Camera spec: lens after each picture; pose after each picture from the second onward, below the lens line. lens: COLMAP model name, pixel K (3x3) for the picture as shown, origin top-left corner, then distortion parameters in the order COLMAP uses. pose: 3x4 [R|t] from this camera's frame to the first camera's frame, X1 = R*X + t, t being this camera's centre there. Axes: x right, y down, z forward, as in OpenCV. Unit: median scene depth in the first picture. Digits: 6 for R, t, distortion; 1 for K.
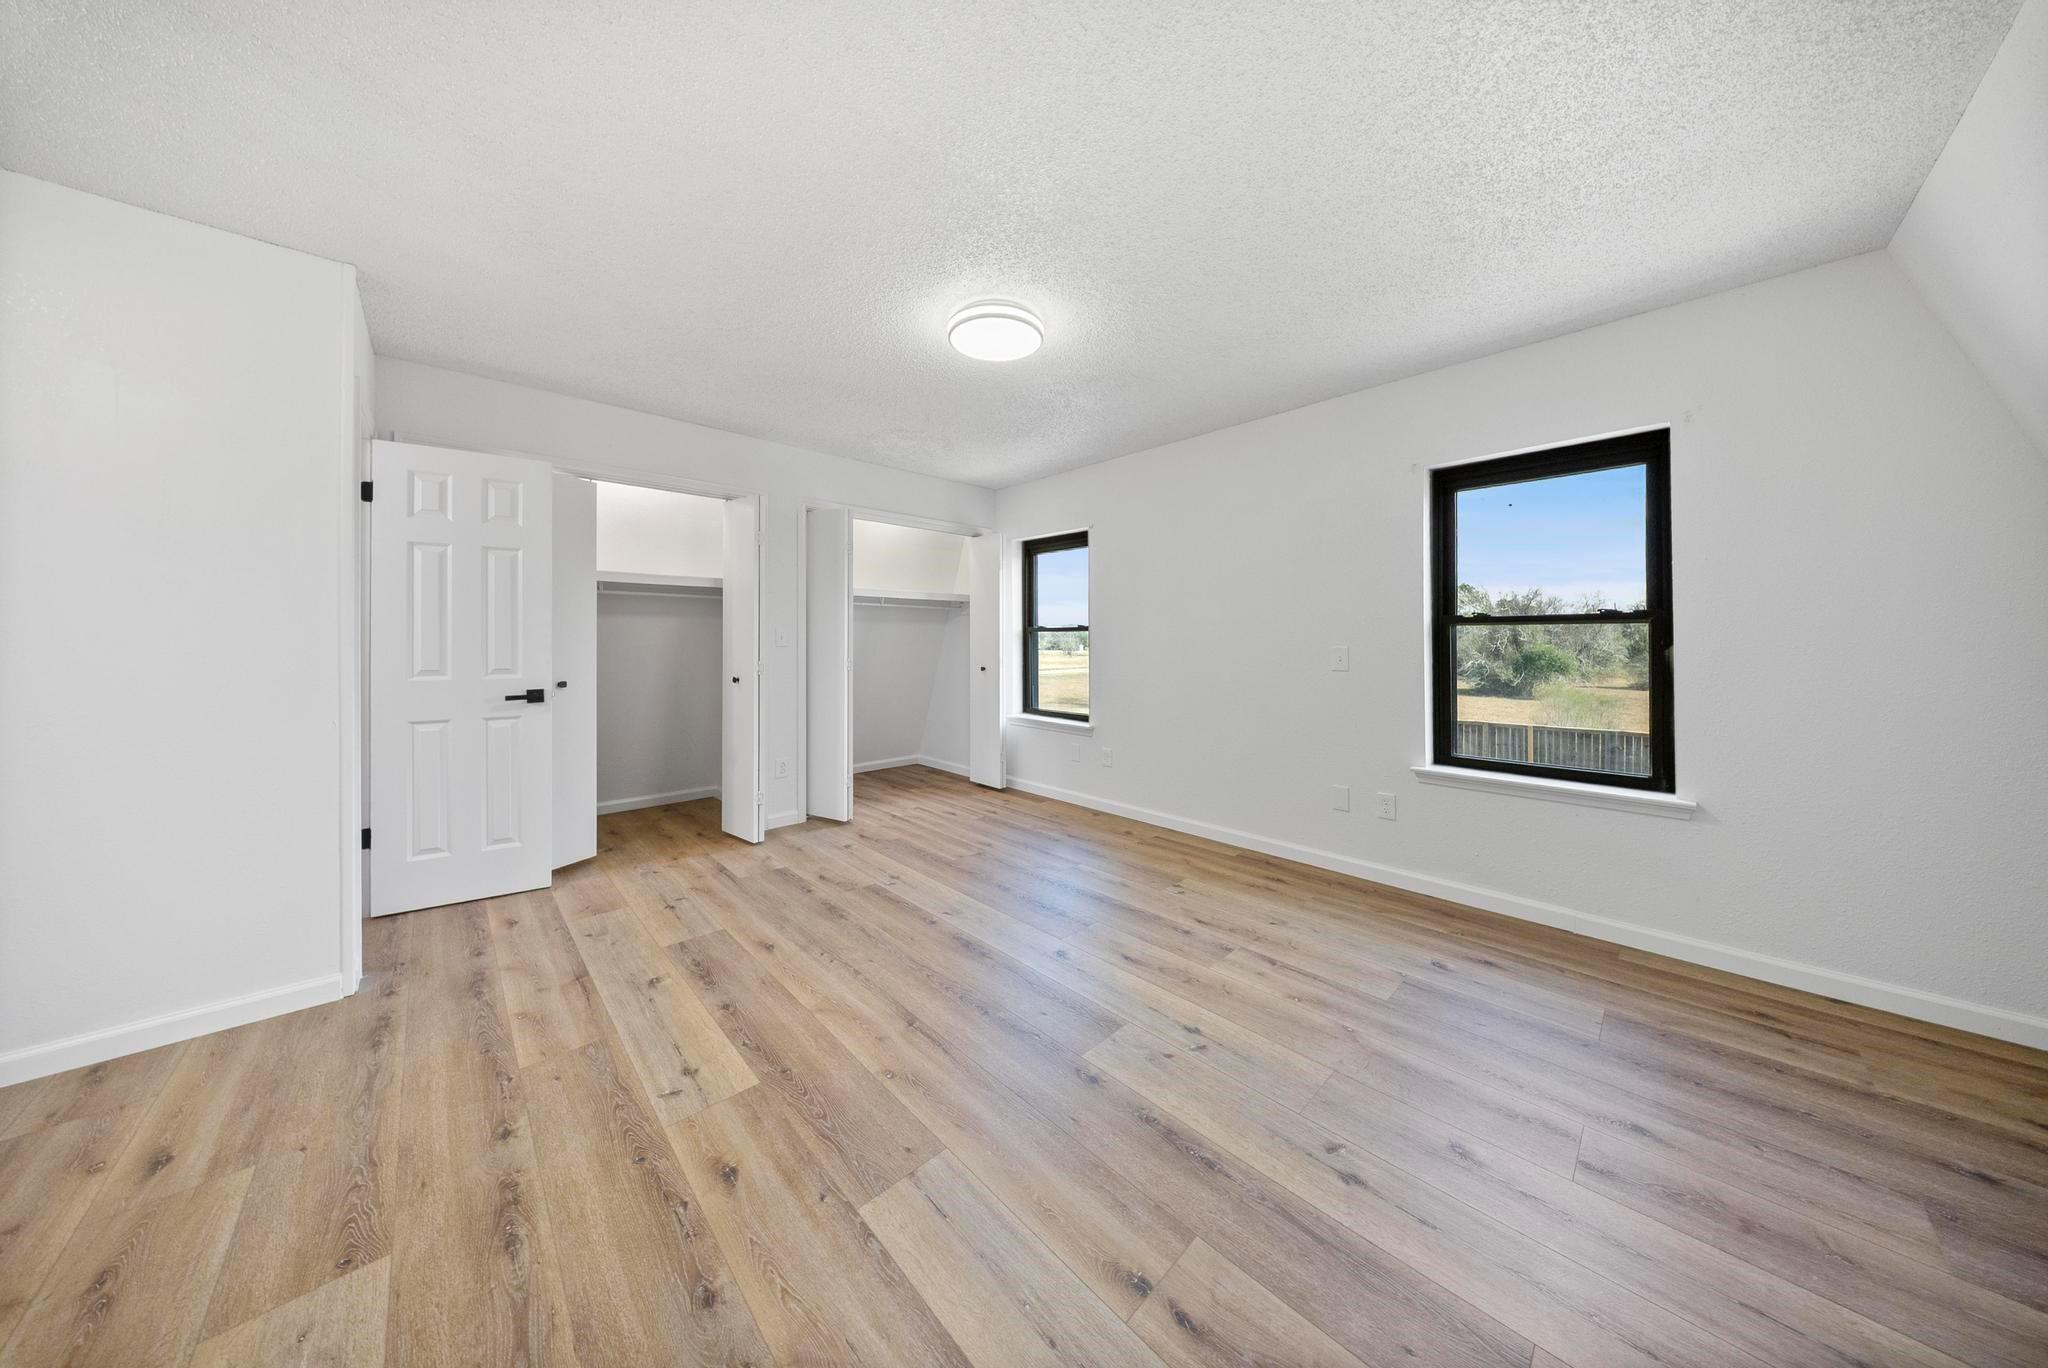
lens RADIAL K [[612.2, 0, 1014.5], [0, 612.2, 646.7], [0, 0, 1]] dist [-0.001112, -0.000149]
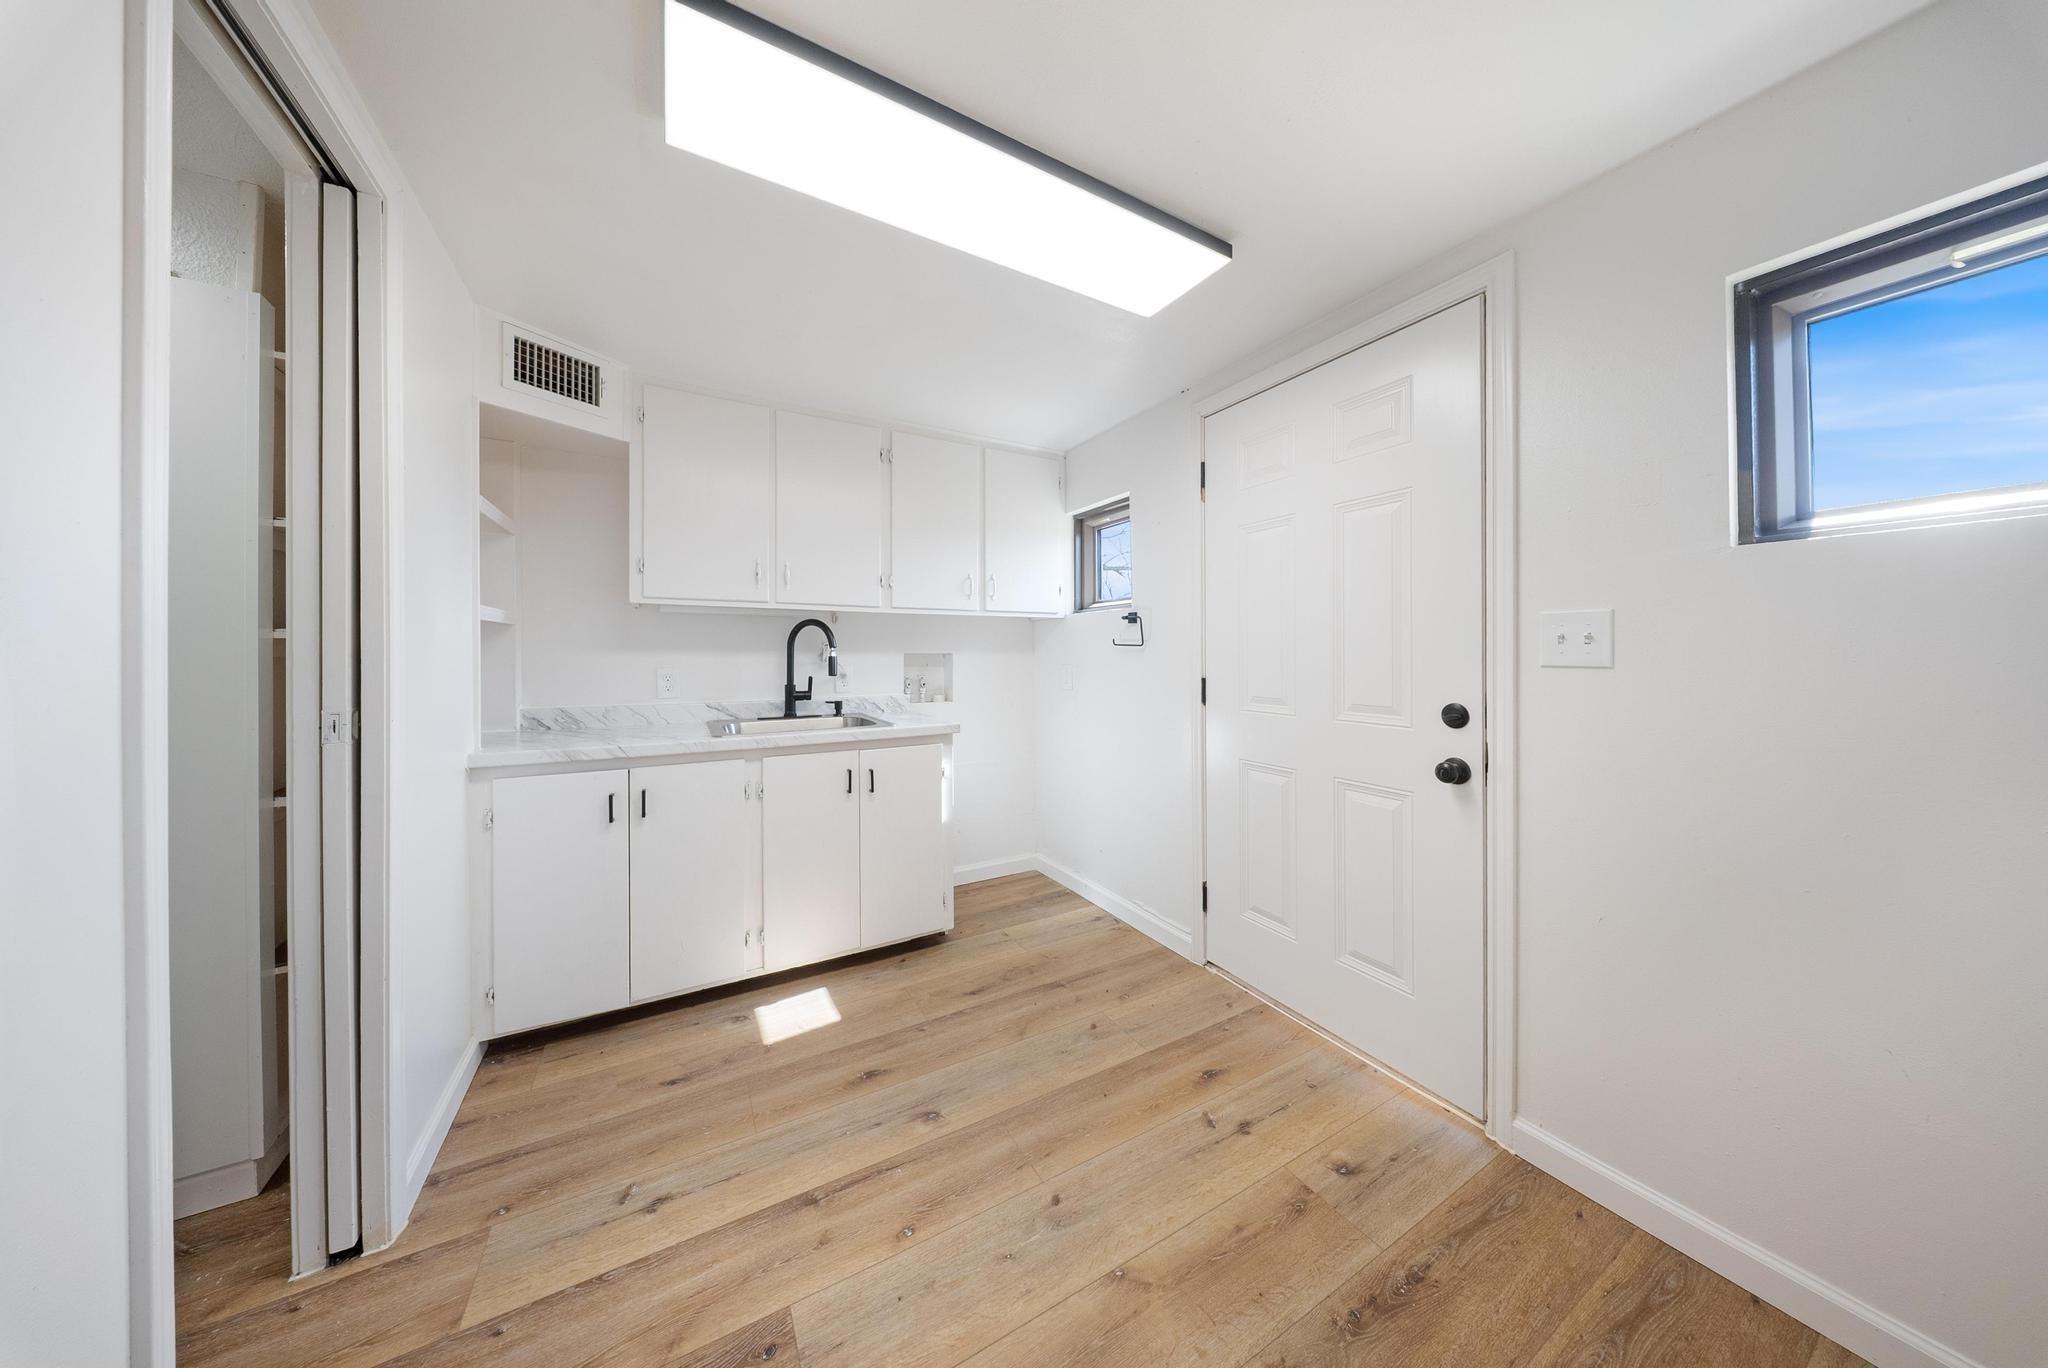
lens RADIAL K [[612.2, 0, 1014.1], [0, 612.2, 668.3], [0, 0, 1]] dist [-0.001112, -0.000149]
pose [[0.252440, -0.002624, 0.967609, -0.730173], [0.003618, 0.999992, 0.001768, 0.006633], [-0.967606, 0.003054, 0.252447, 0.522489]]
